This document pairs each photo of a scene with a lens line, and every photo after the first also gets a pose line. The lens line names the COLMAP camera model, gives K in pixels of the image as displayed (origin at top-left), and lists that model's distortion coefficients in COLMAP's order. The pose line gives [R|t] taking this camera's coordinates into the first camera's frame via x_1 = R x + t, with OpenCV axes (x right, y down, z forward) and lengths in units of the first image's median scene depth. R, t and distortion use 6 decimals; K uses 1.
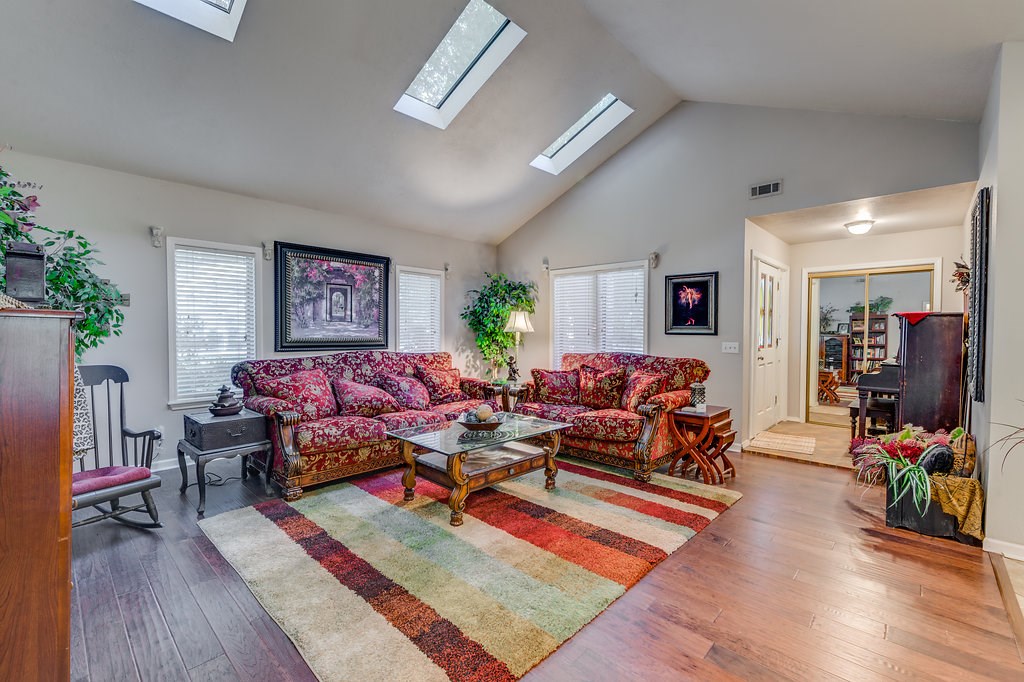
lens RADIAL K [[442.4, 0, 512.3], [0, 442.4, 342.9], [0, 0, 1]] dist [0.001157, -0.000890]
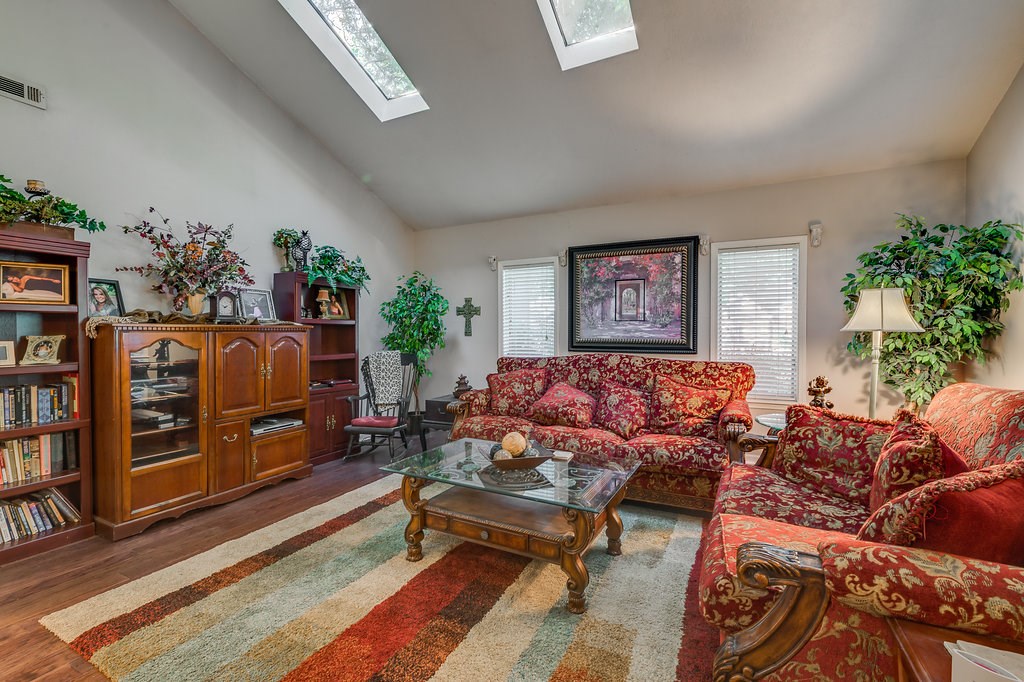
lens RADIAL K [[442.4, 0, 511.3], [0, 442.4, 336.2], [0, 0, 1]] dist [0.001157, -0.000890]
pose [[0.281807, 0.002416, -0.959468, 0.421274], [-0.024180, 0.999697, -0.004584, -0.007512], [0.959166, 0.024492, 0.281780, 0.538011]]
